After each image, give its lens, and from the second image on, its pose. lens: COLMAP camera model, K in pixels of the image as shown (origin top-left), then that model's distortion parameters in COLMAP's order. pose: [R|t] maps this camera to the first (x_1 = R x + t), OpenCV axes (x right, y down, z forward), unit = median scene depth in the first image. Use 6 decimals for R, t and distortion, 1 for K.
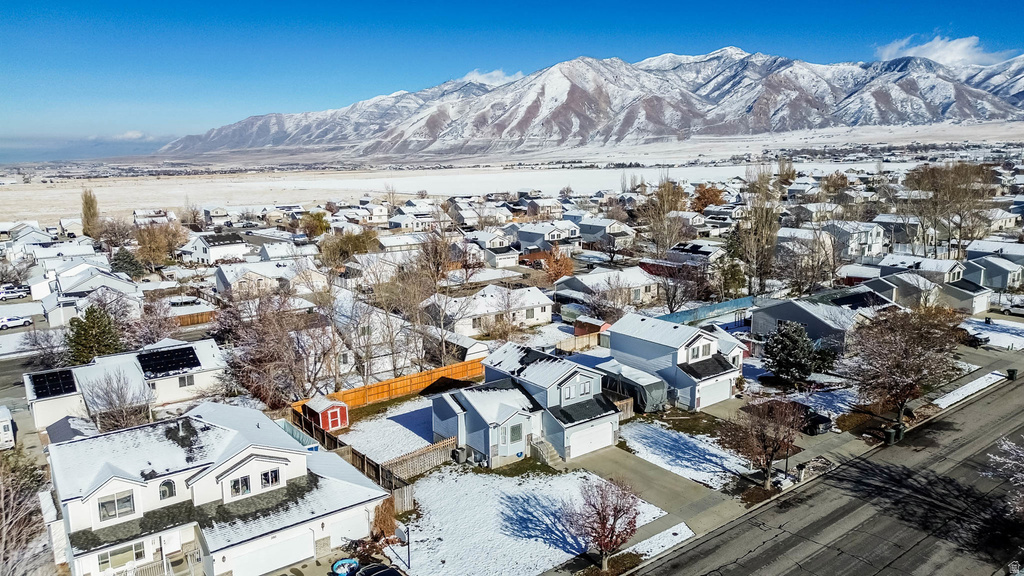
lens RADIAL K [[721.6, 0, 510.4], [0, 721.6, 271.7], [0, 0, 1]] dist [0.069666, -0.058947]
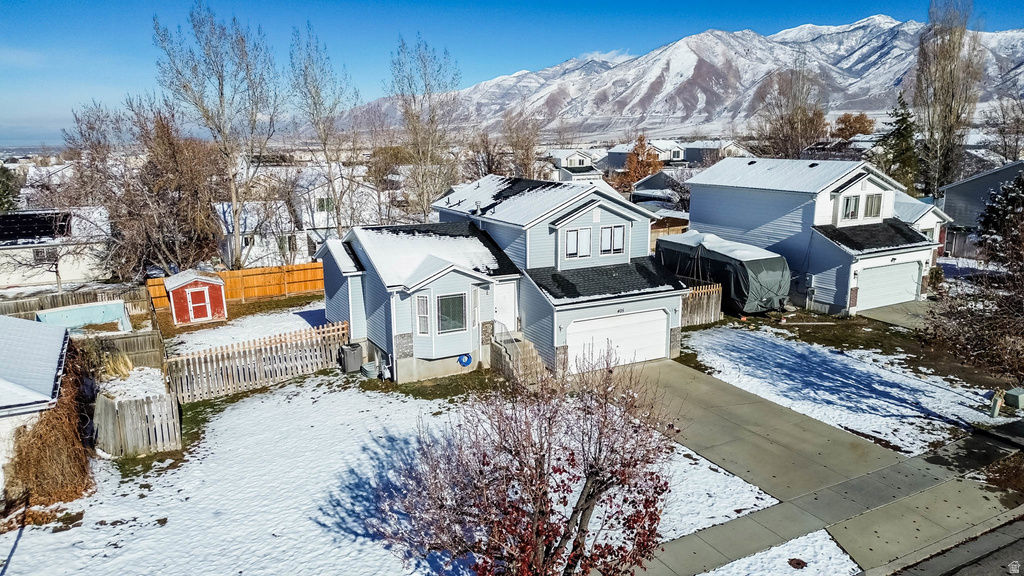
lens RADIAL K [[721.6, 0, 511.1], [0, 721.6, 278.6], [0, 0, 1]] dist [0.069666, -0.058947]
pose [[0.987001, 0.030441, -0.157804, 0.116382], [-0.024769, 0.998979, 0.037791, 0.175354], [0.158793, -0.033392, 0.986747, 0.520919]]
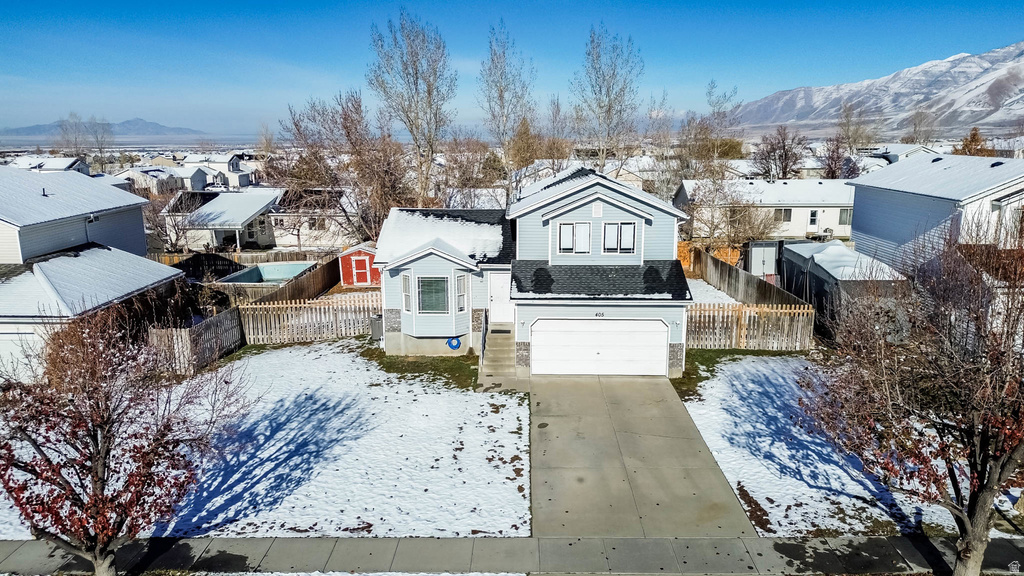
lens RADIAL K [[721.6, 0, 511.9], [0, 721.6, 283.7], [0, 0, 1]] dist [0.069666, -0.058947]
pose [[0.780430, 0.133006, -0.610933, 0.334120], [-0.103875, 0.991114, 0.083081, 0.163700], [0.616555, -0.001379, 0.787311, 0.626160]]
